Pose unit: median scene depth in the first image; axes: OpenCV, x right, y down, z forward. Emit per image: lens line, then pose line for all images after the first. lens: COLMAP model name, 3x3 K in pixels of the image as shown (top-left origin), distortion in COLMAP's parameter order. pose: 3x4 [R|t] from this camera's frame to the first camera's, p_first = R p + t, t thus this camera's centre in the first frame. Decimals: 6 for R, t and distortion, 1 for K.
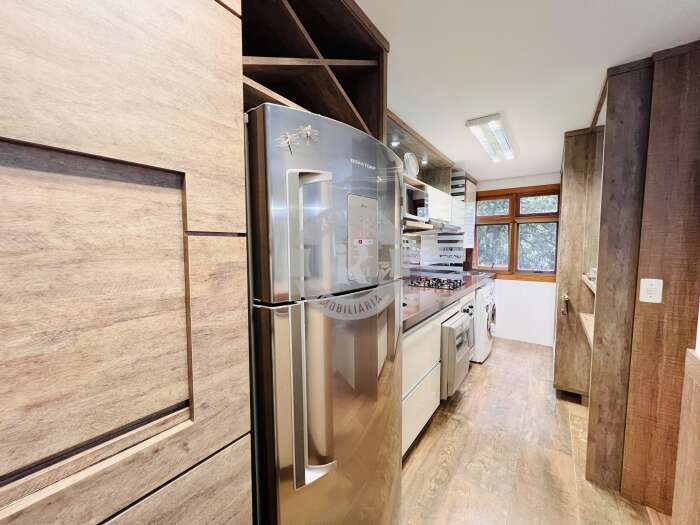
lens RADIAL K [[279.6, 0, 350.0], [0, 279.6, 262.5], [0, 0, 1]] dist [-0.003052, 0.000375]
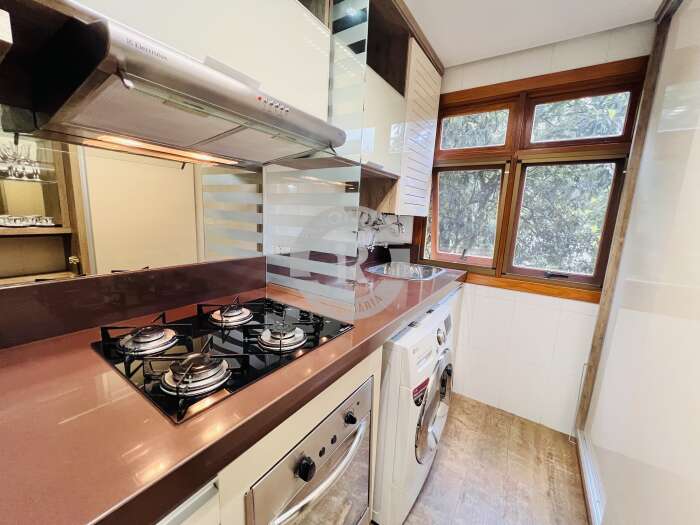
lens RADIAL K [[279.6, 0, 350.0], [0, 279.6, 262.5], [0, 0, 1]] dist [-0.003052, 0.000375]
pose [[0.998204, 0.039233, 0.045274, 0.361098], [-0.043807, 0.993516, 0.104912, -0.022038], [-0.040865, -0.106706, 0.993450, 0.642866]]
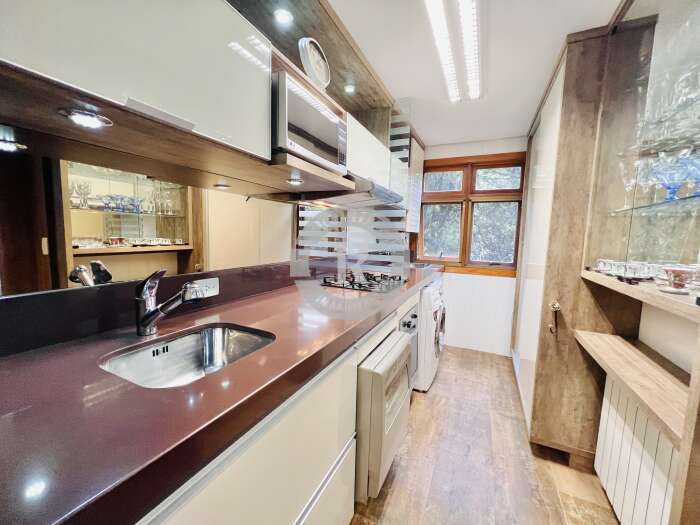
lens RADIAL K [[279.6, 0, 350.0], [0, 279.6, 262.5], [0, 0, 1]] dist [-0.003052, 0.000375]
pose [[0.984071, 0.008188, 0.177590, 0.141918], [-0.014778, 0.999249, 0.035814, 0.008149], [-0.177163, -0.037868, 0.983453, 0.326633]]
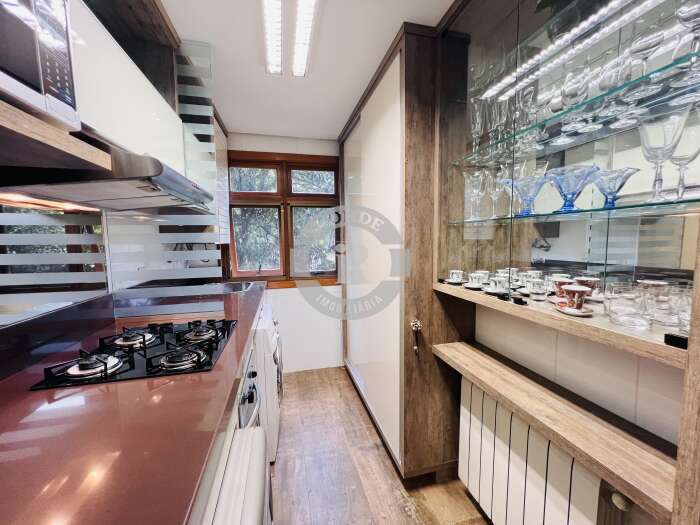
lens RADIAL K [[279.6, 0, 350.0], [0, 279.6, 262.5], [0, 0, 1]] dist [-0.003052, 0.000375]
pose [[0.645509, -0.073911, 0.760168, 0.181676], [0.064019, 0.997040, 0.042580, -0.024198], [-0.761065, 0.021179, 0.648330, 0.512980]]
